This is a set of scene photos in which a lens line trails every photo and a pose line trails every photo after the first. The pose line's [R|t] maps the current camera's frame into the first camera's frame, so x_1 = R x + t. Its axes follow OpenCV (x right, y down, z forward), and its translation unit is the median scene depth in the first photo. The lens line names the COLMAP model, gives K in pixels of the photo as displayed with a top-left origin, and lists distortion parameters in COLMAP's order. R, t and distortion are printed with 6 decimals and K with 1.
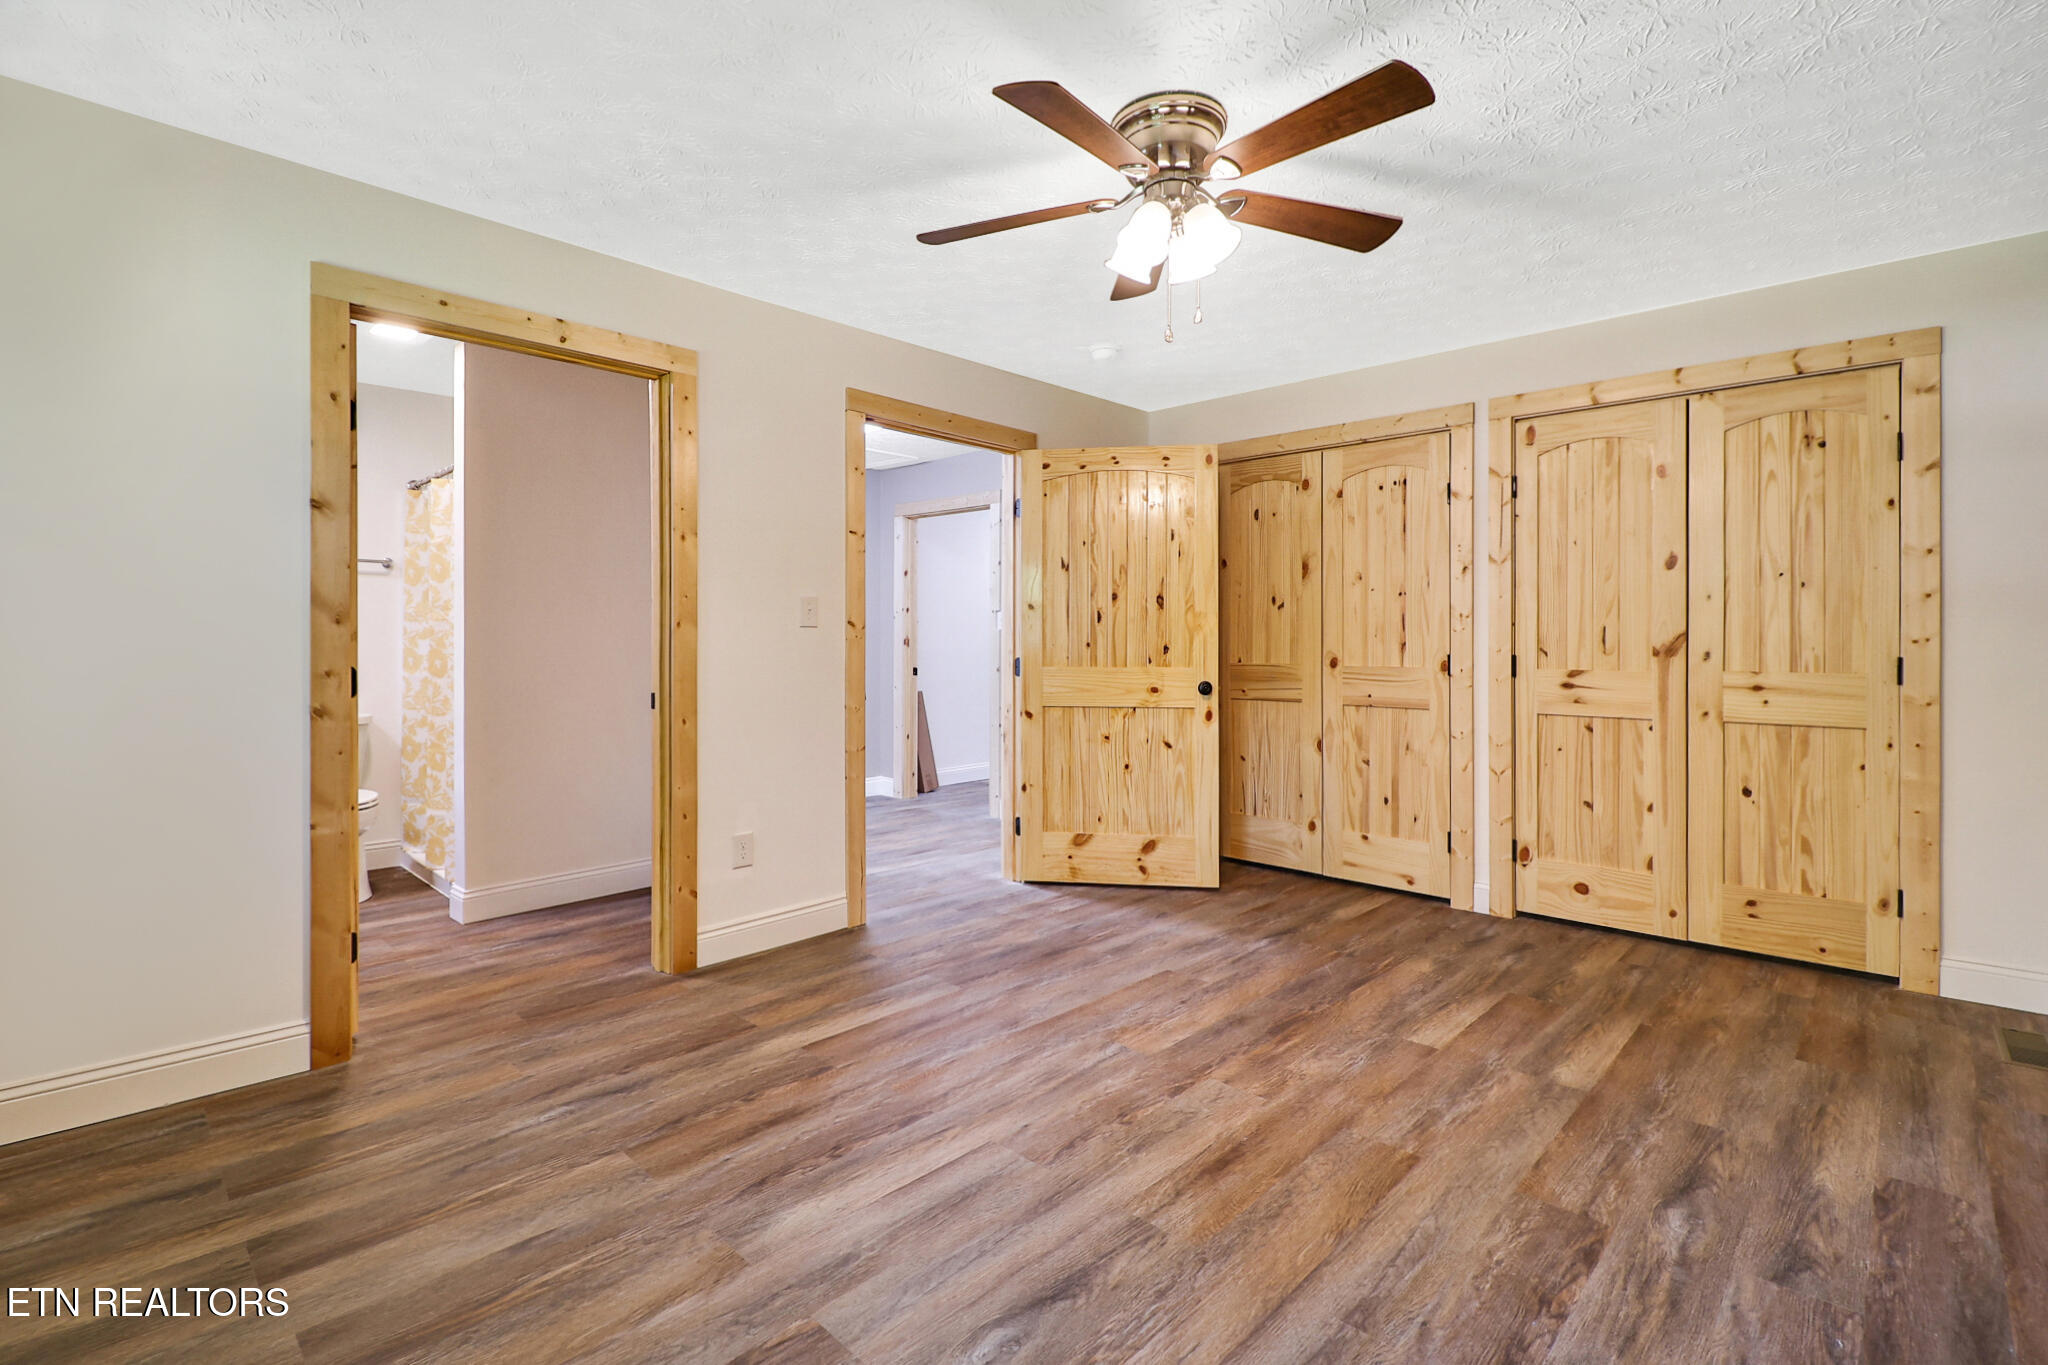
lens RADIAL K [[942.6, 0, 1010.7], [0, 942.6, 662.8], [0, 0, 1]] dist [0.001852, -0.015178]
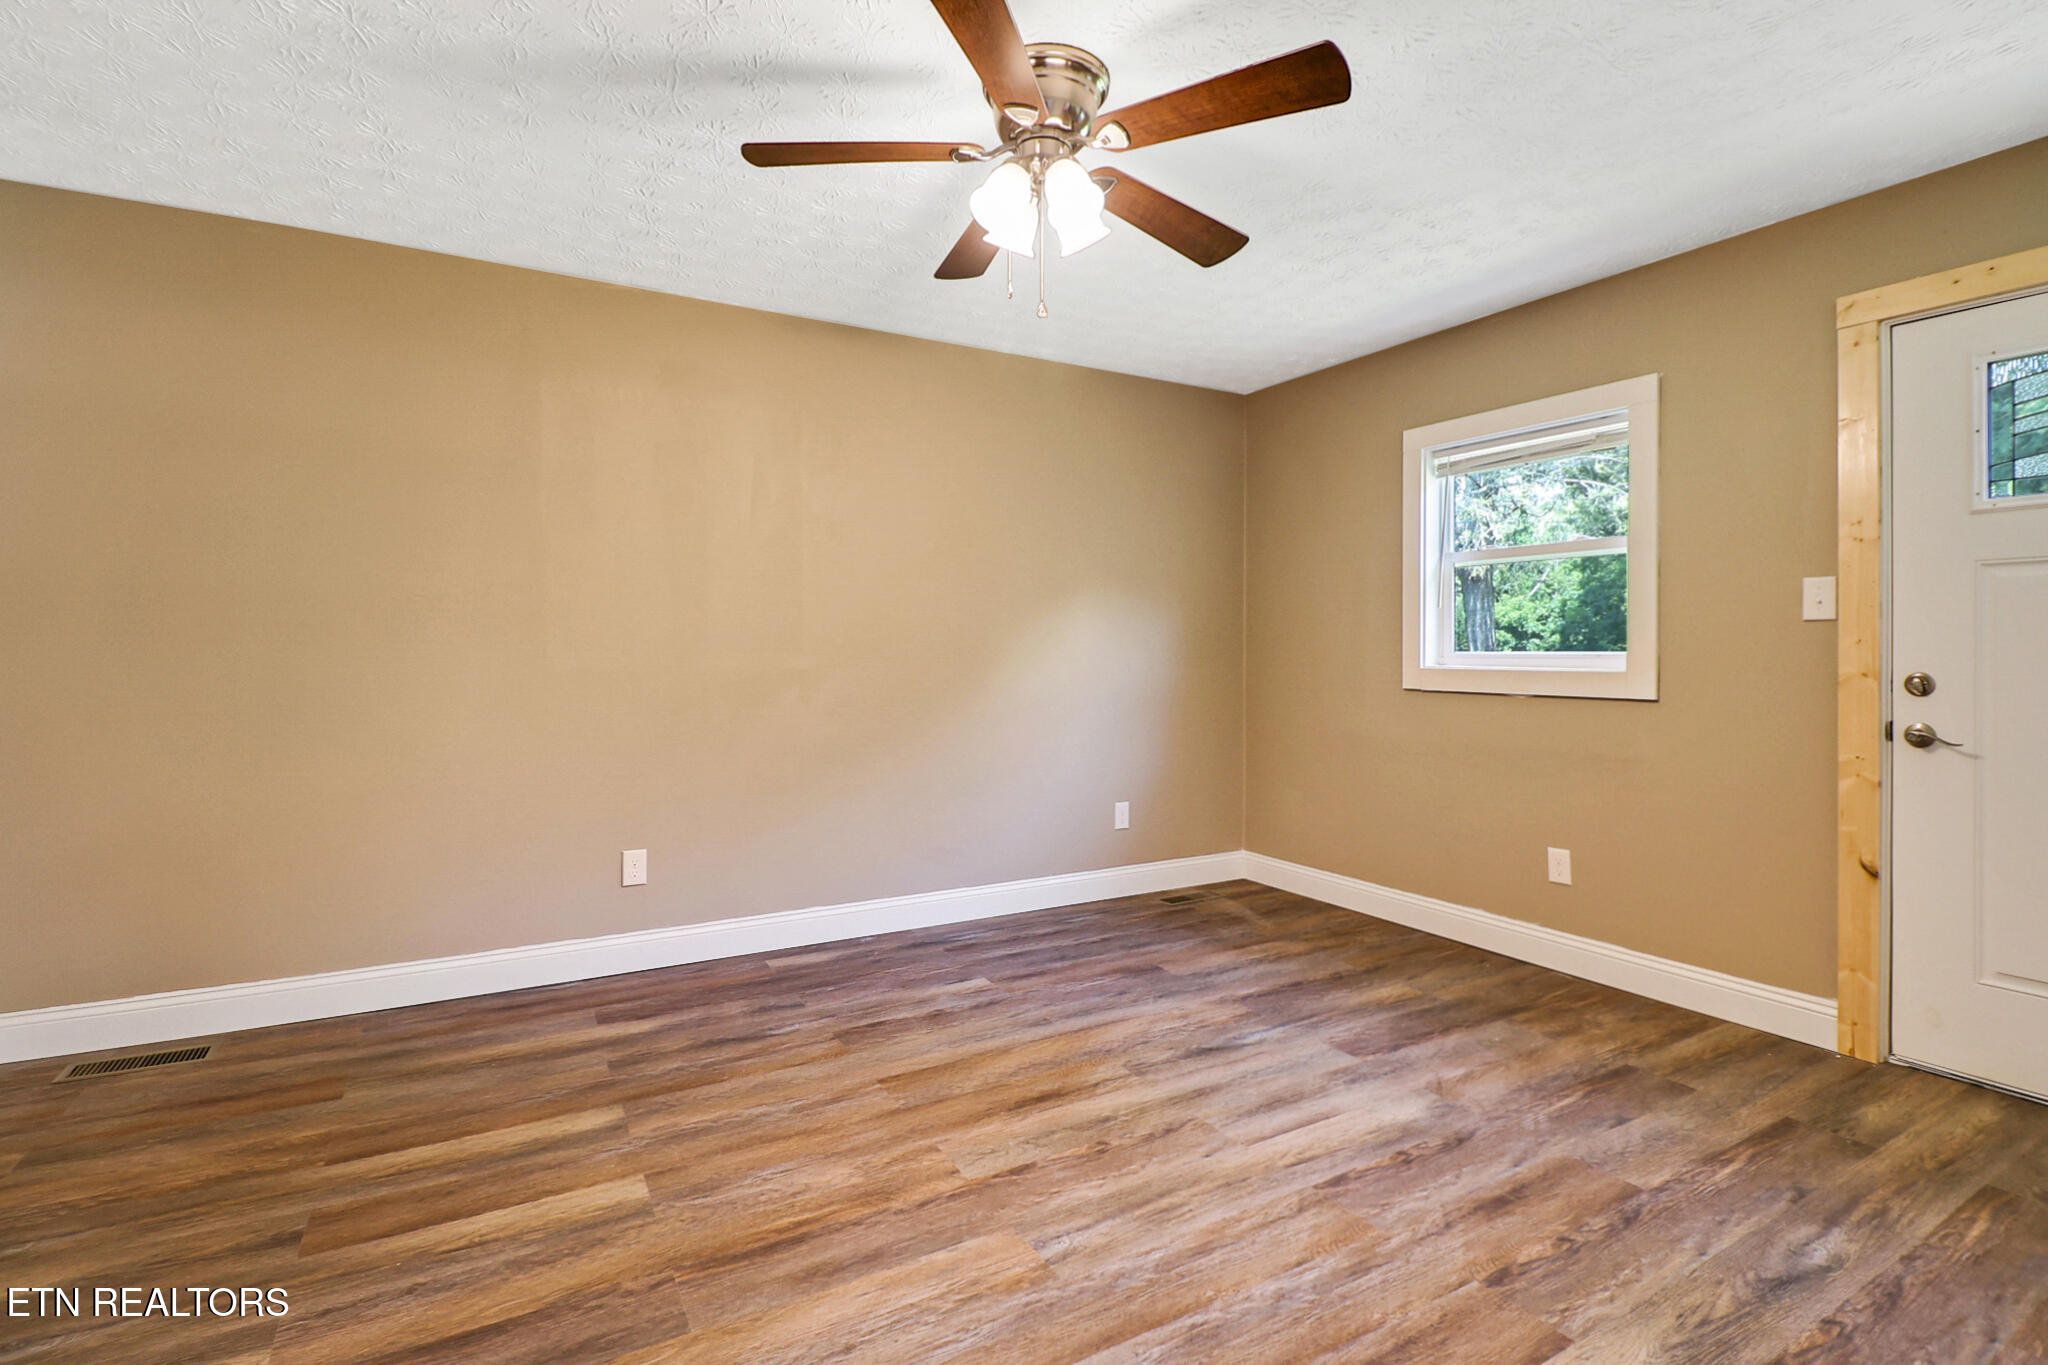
lens RADIAL K [[942.6, 0, 1010.7], [0, 942.6, 662.8], [0, 0, 1]] dist [0.001852, -0.015178]
pose [[-0.960105, -0.005135, 0.279594, -0.055808], [0.001188, 0.999747, 0.022443, -0.030494], [-0.279639, 0.021880, -0.959856, 1.939205]]
